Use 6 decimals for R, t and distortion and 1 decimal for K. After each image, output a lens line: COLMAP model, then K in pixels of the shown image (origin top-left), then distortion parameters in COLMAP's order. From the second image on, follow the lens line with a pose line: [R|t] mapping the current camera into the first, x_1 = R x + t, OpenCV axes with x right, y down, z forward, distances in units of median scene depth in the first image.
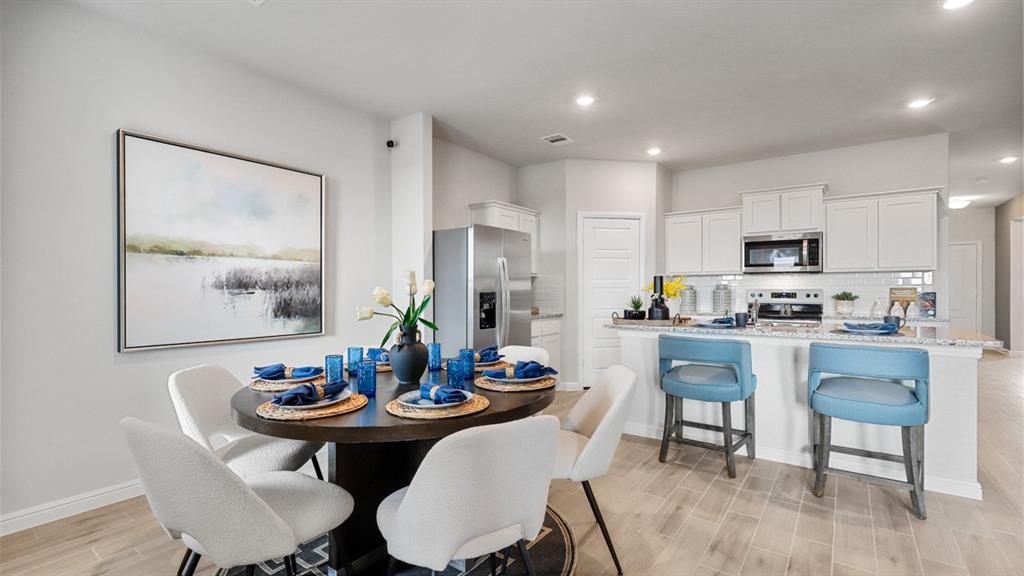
lens RADIAL K [[466.8, 0, 512.8], [0, 466.8, 287.5], [0, 0, 1]] dist [0.001669, -0.001596]
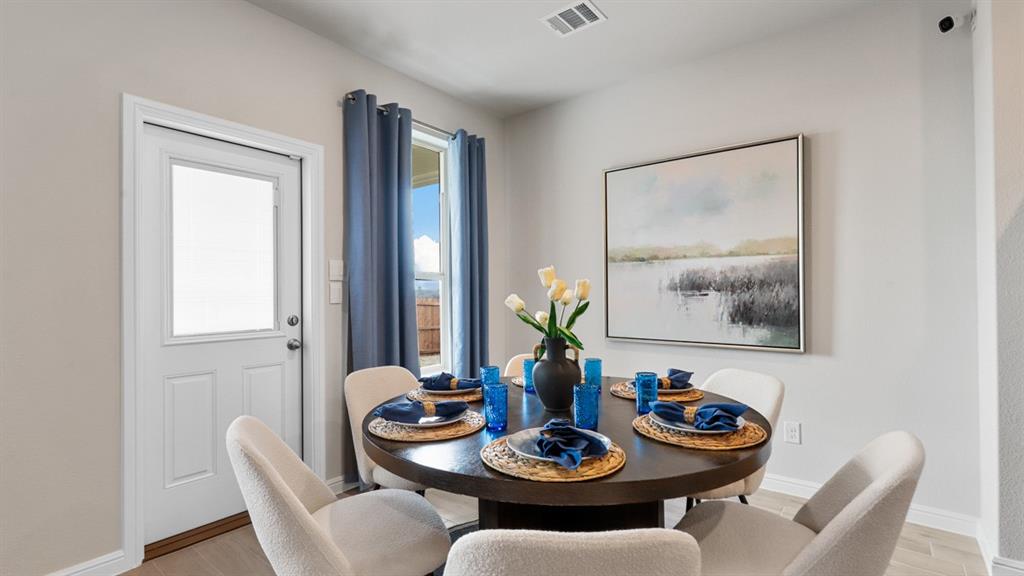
lens RADIAL K [[466.8, 0, 513.6], [0, 466.8, 285.8], [0, 0, 1]] dist [0.001669, -0.001596]
pose [[-0.038154, -0.014957, -0.999160, 0.368655], [0.009347, 0.999839, -0.015324, 0.004238], [0.999228, -0.009924, -0.038008, 0.611333]]
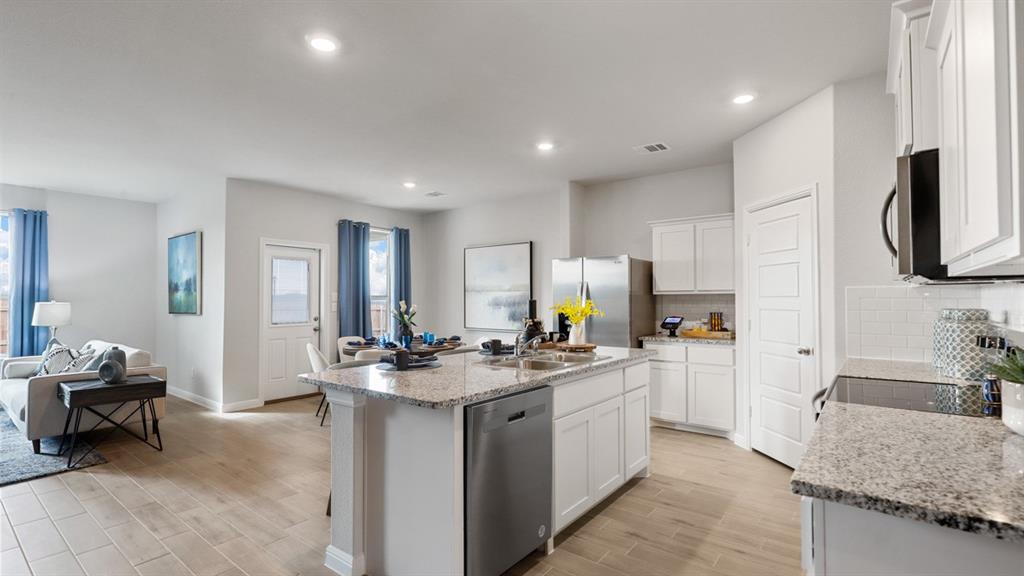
lens RADIAL K [[466.8, 0, 507.8], [0, 466.8, 291.1], [0, 0, 1]] dist [0.001669, -0.001596]
pose [[-0.041860, -0.019502, -0.998933, 1.429578], [0.005321, 0.999791, -0.019741, -0.021534], [0.999109, -0.006142, -0.041747, 1.052900]]
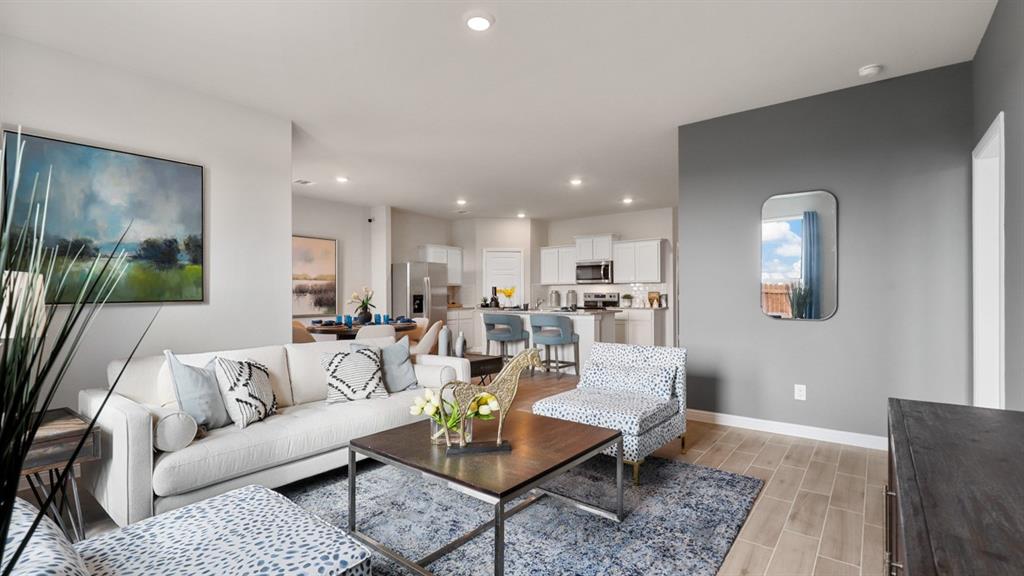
lens RADIAL K [[466.8, 0, 508.4], [0, 466.8, 292.7], [0, 0, 1]] dist [0.001669, -0.001596]
pose [[0.998717, -0.003201, -0.050530, 0.507836], [0.003259, 0.999994, 0.001050, 0.000452], [0.050527, -0.001214, 0.998722, -1.139870]]
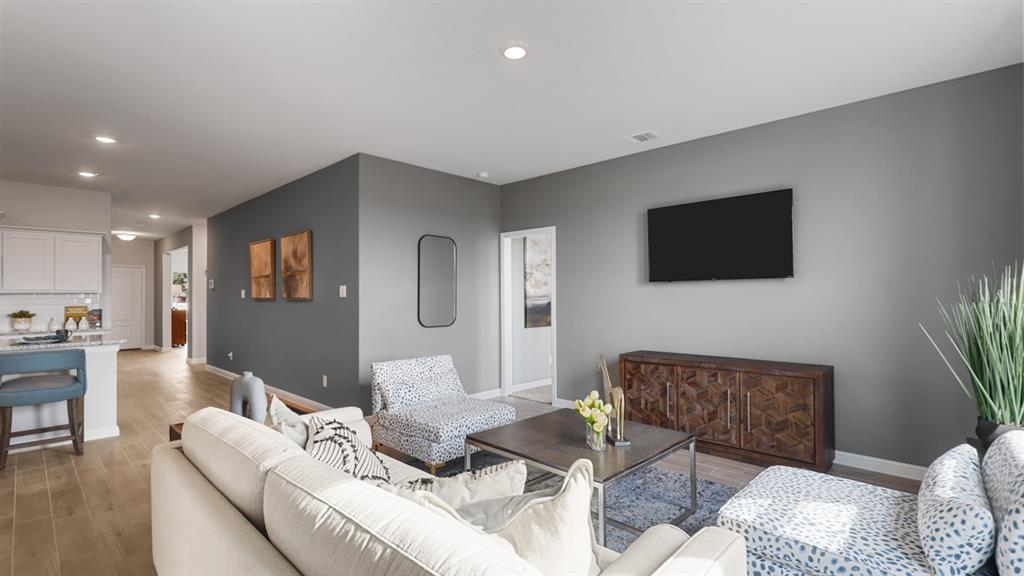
lens RADIAL K [[466.8, 0, 511.8], [0, 466.8, 292.2], [0, 0, 1]] dist [0.001669, -0.001596]
pose [[0.138331, 0.008764, 0.990347, -0.353100], [0.002443, 0.999955, -0.009190, -0.031091], [-0.990383, 0.003691, 0.138303, -0.477891]]
